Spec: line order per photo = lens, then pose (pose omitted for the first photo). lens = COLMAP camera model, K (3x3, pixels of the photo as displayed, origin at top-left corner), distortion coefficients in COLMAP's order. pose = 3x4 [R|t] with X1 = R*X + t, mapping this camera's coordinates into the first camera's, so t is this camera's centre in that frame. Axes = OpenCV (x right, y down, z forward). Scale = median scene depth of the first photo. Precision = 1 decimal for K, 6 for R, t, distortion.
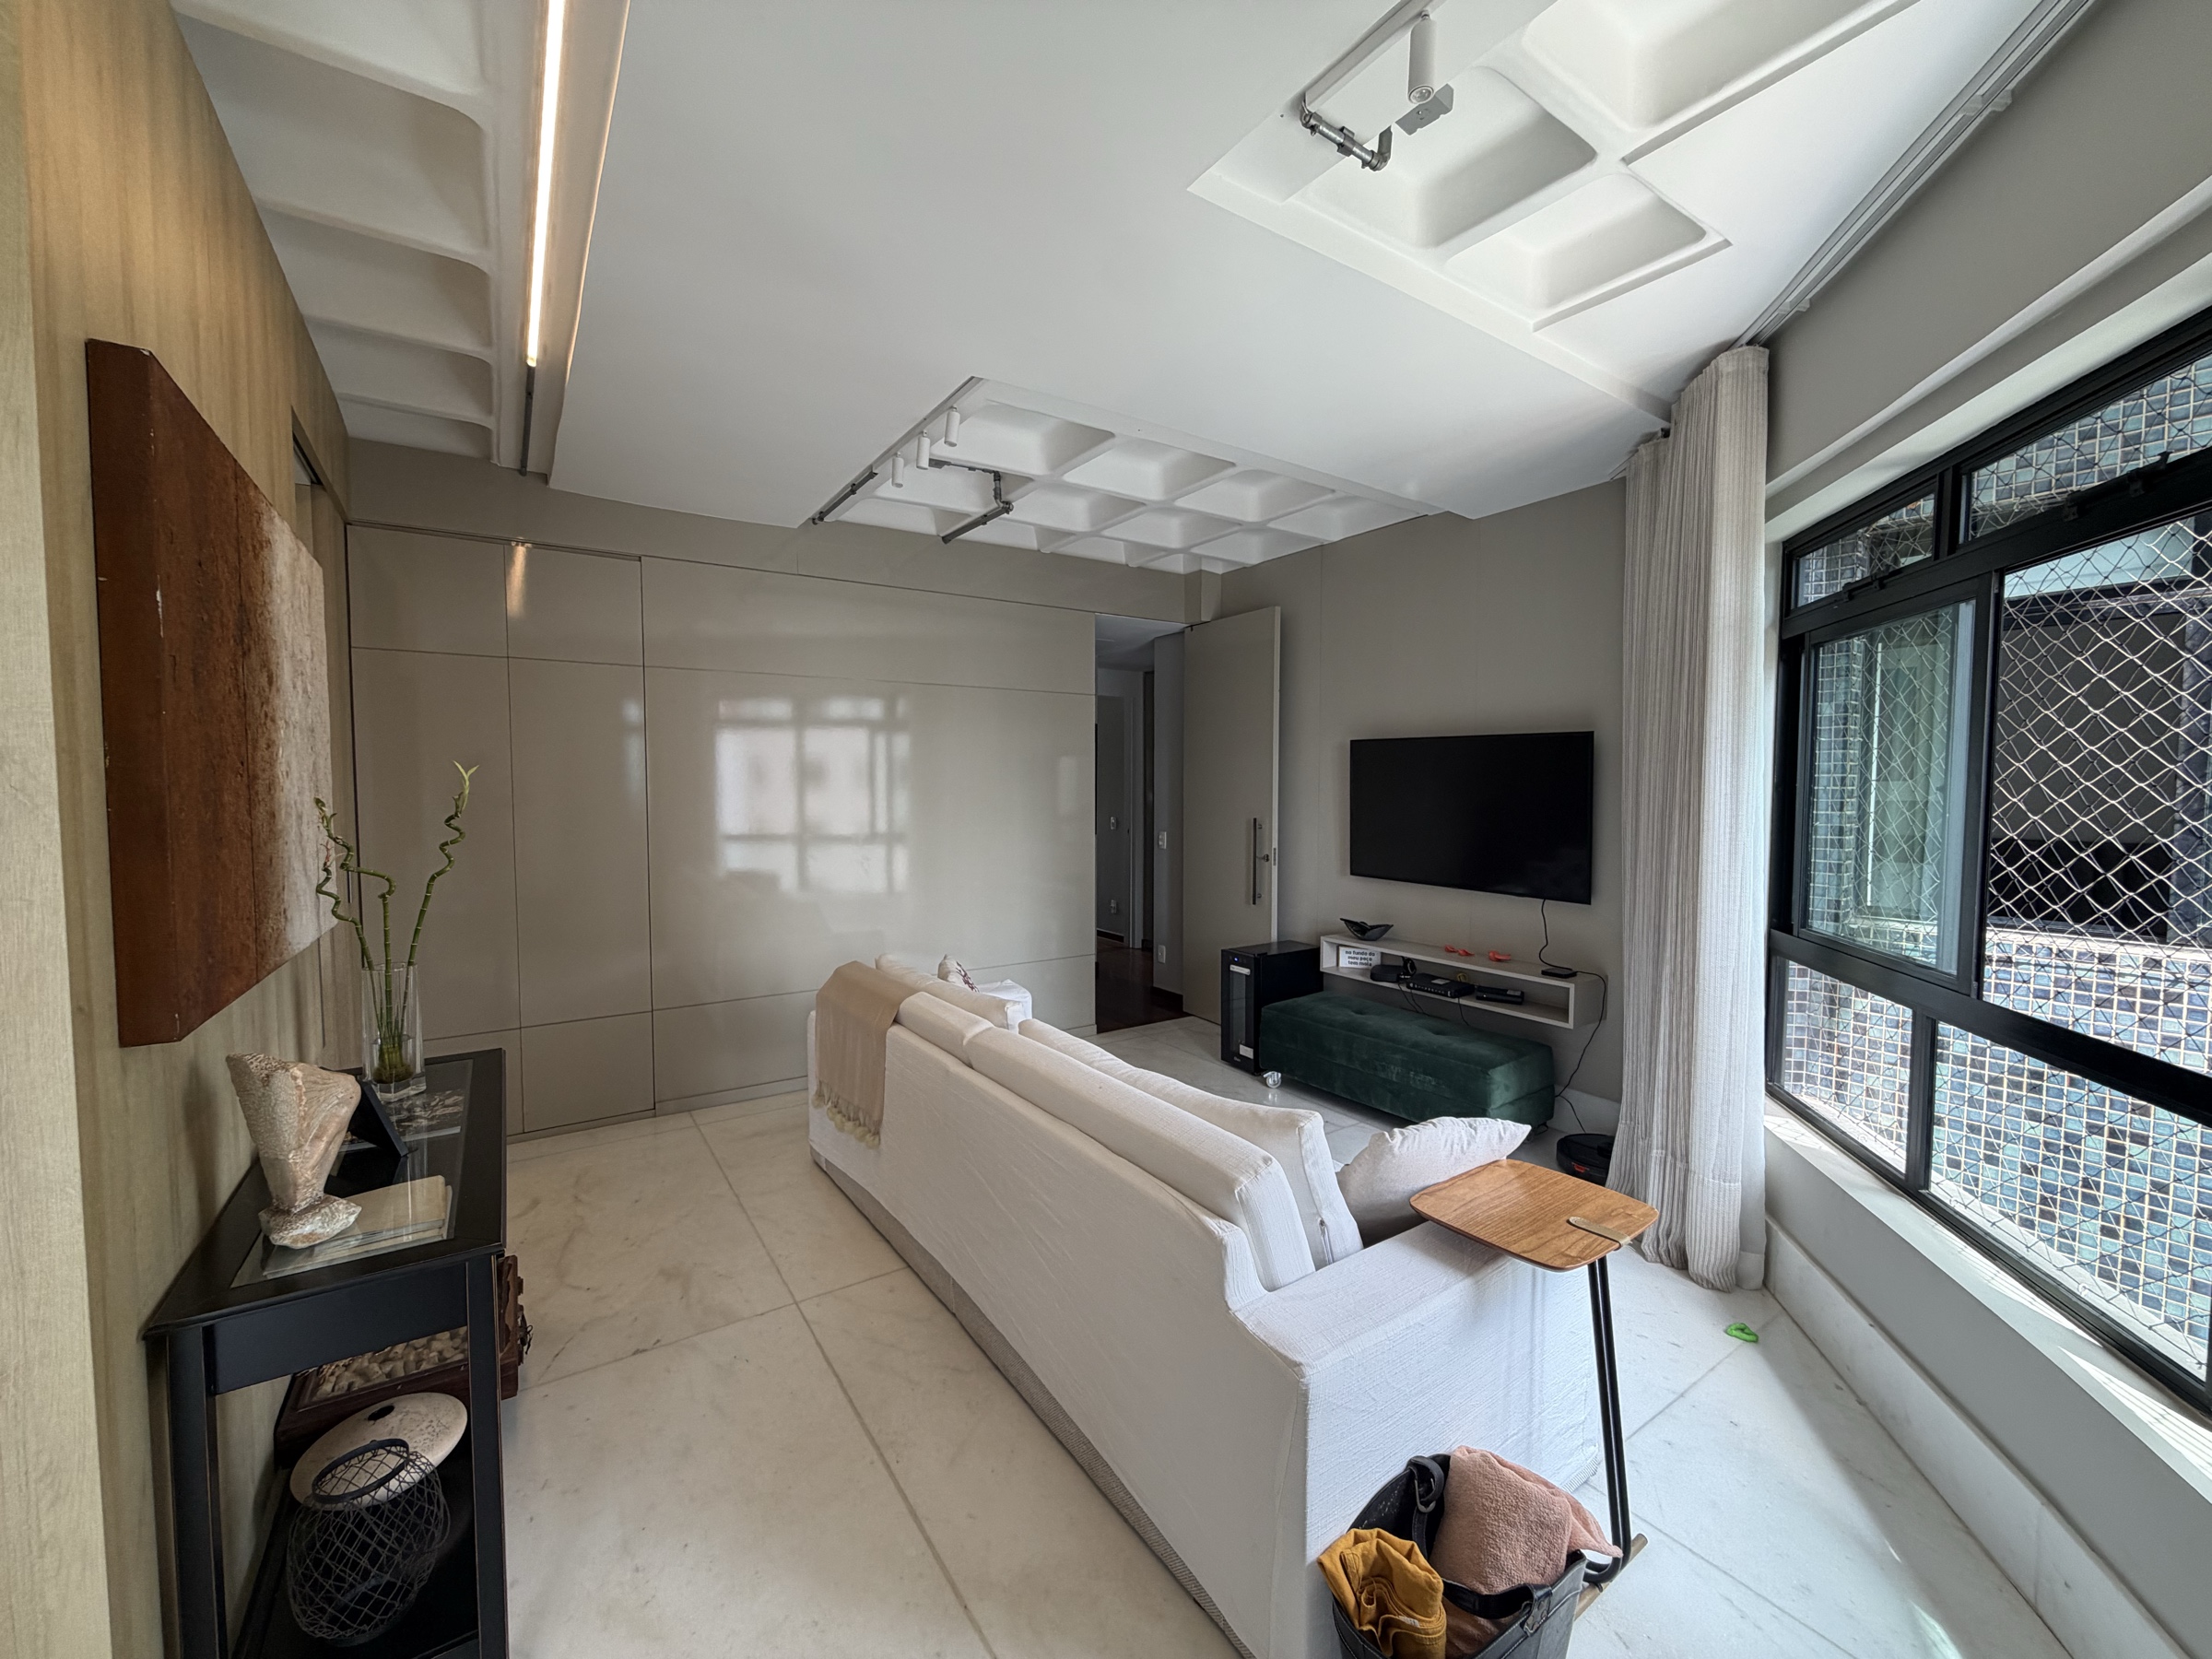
lens RADIAL K [[880.8, 0, 1106.4], [0, 880.8, 831.3], [0, 0, 1]] dist [0.000115, -0.000113]
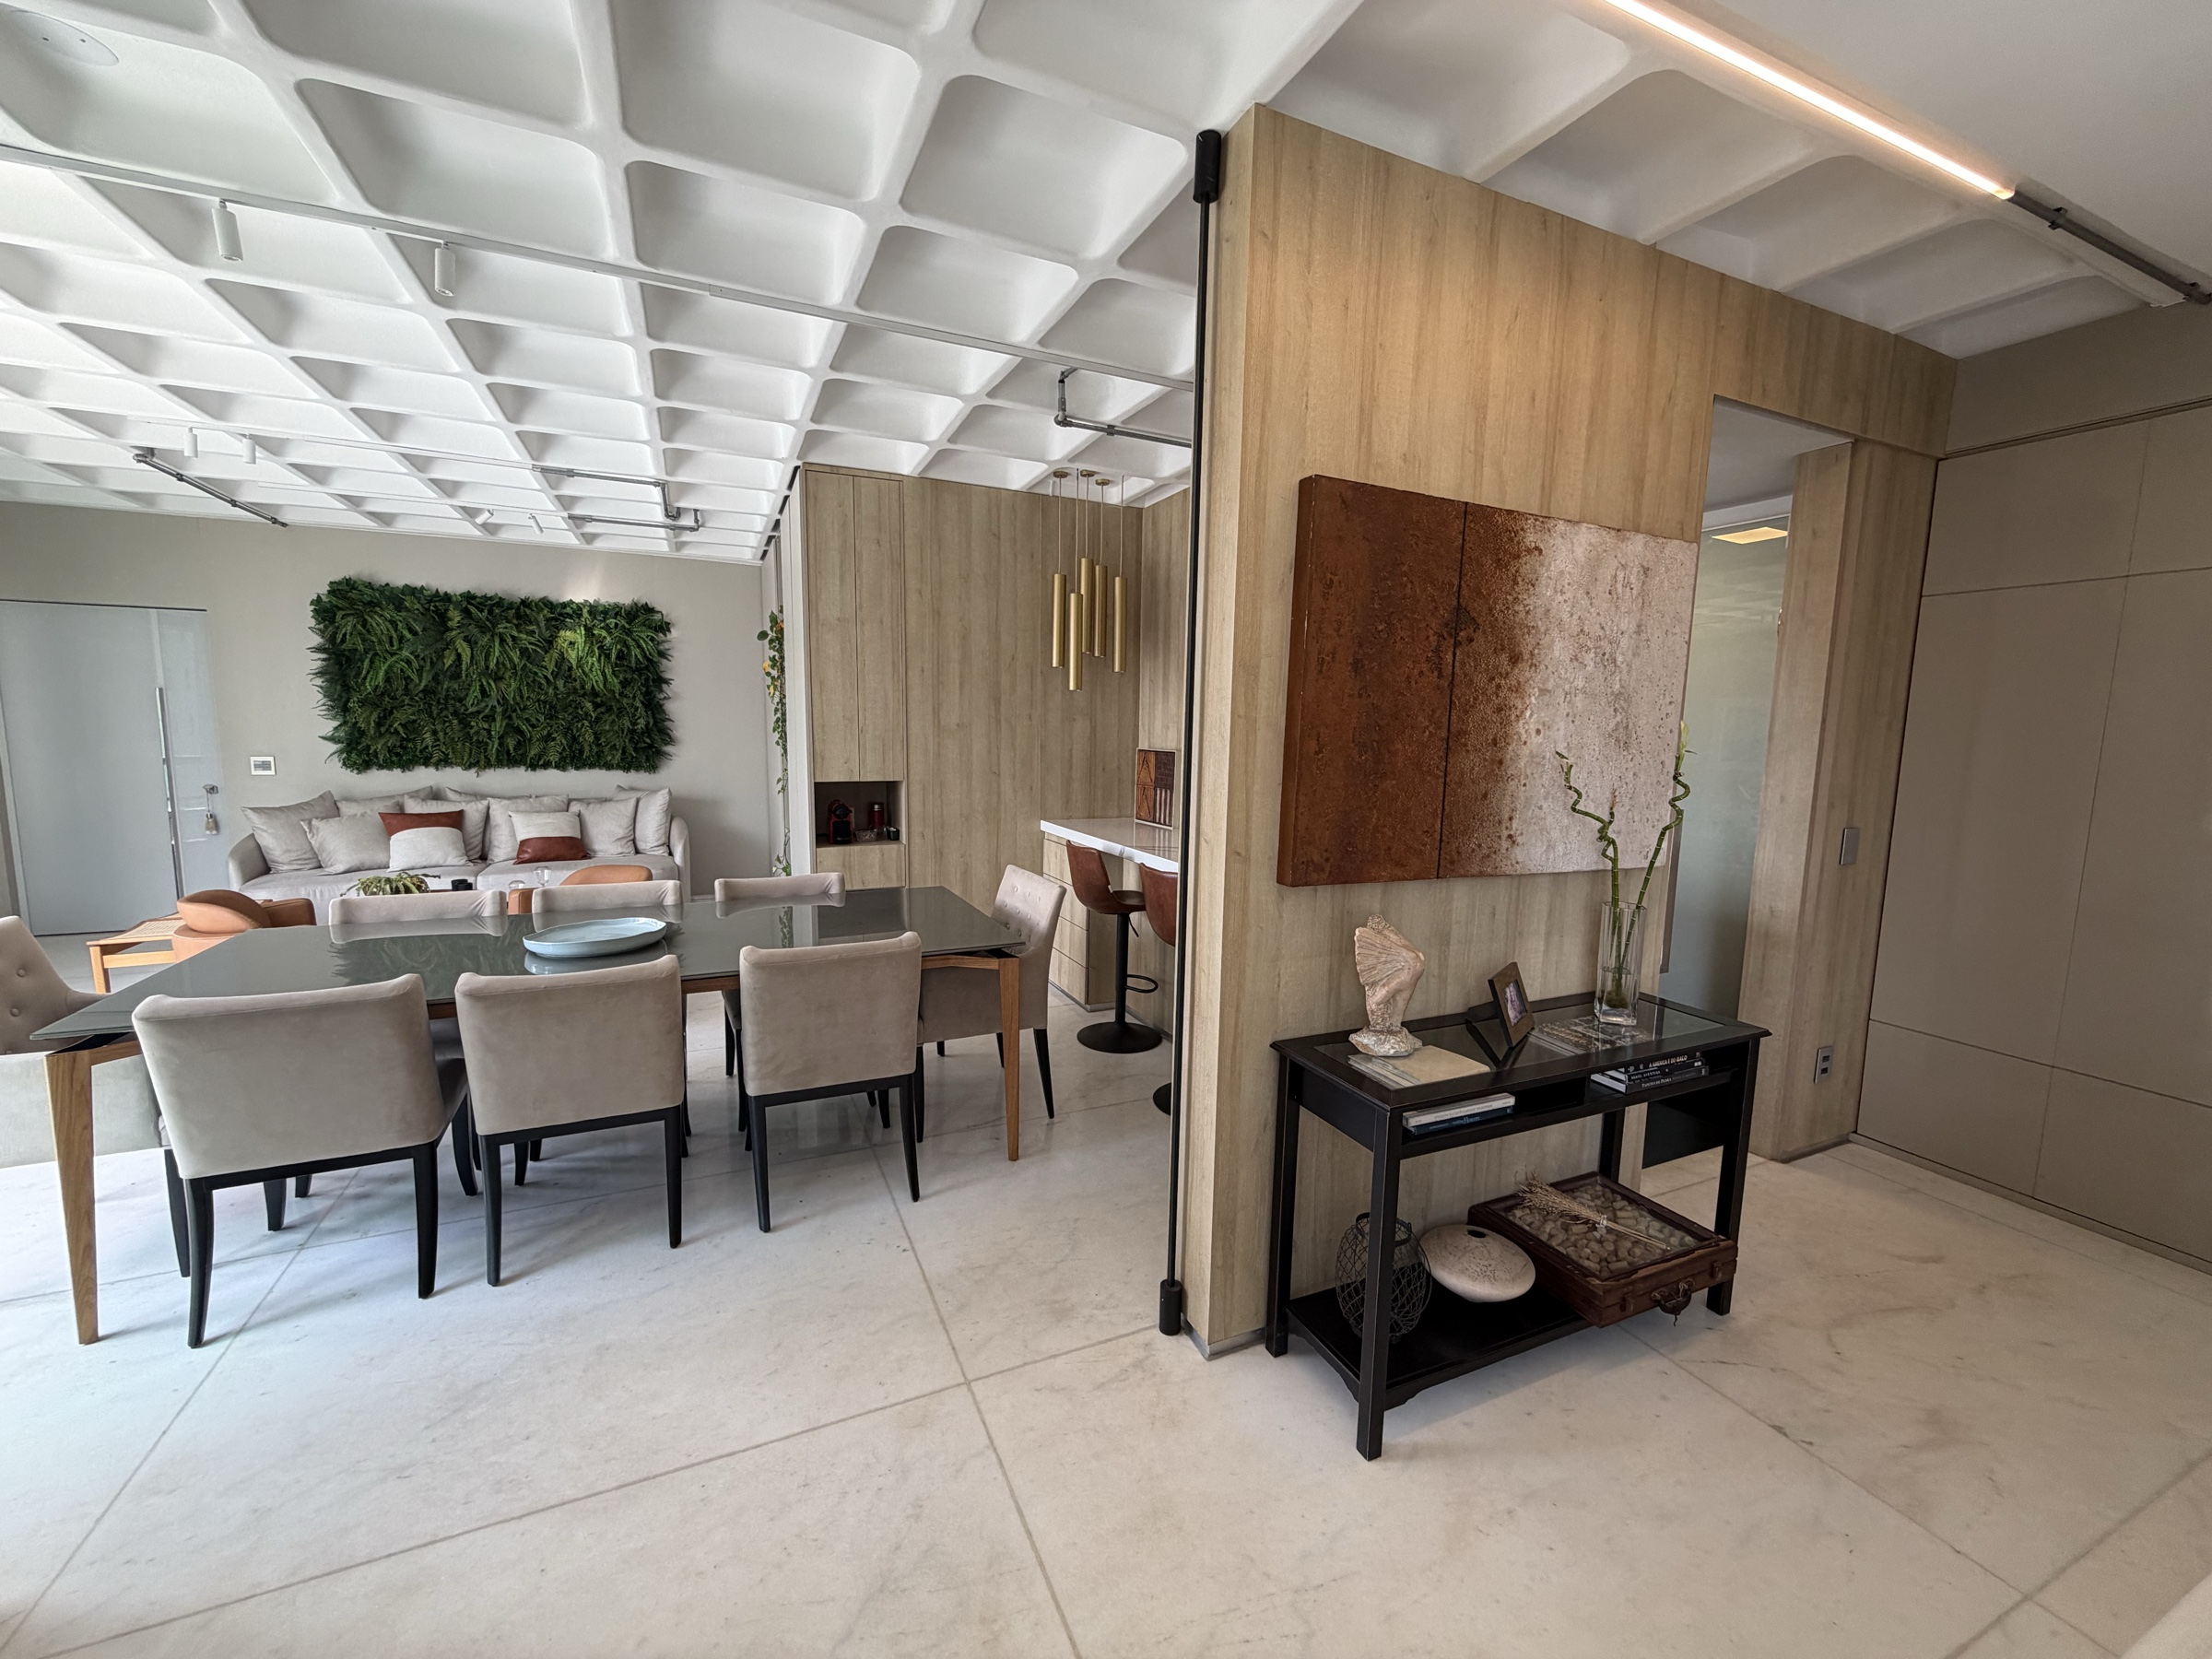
lens RADIAL K [[880.8, 0, 1095.2], [0, 880.8, 827.3], [0, 0, 1]] dist [0.000115, -0.000113]
pose [[-0.179114, 0.110450, -0.977609, 0.523369], [-0.069799, 0.989748, 0.124610, -0.048770], [0.981349, 0.090556, -0.169568, 0.708207]]
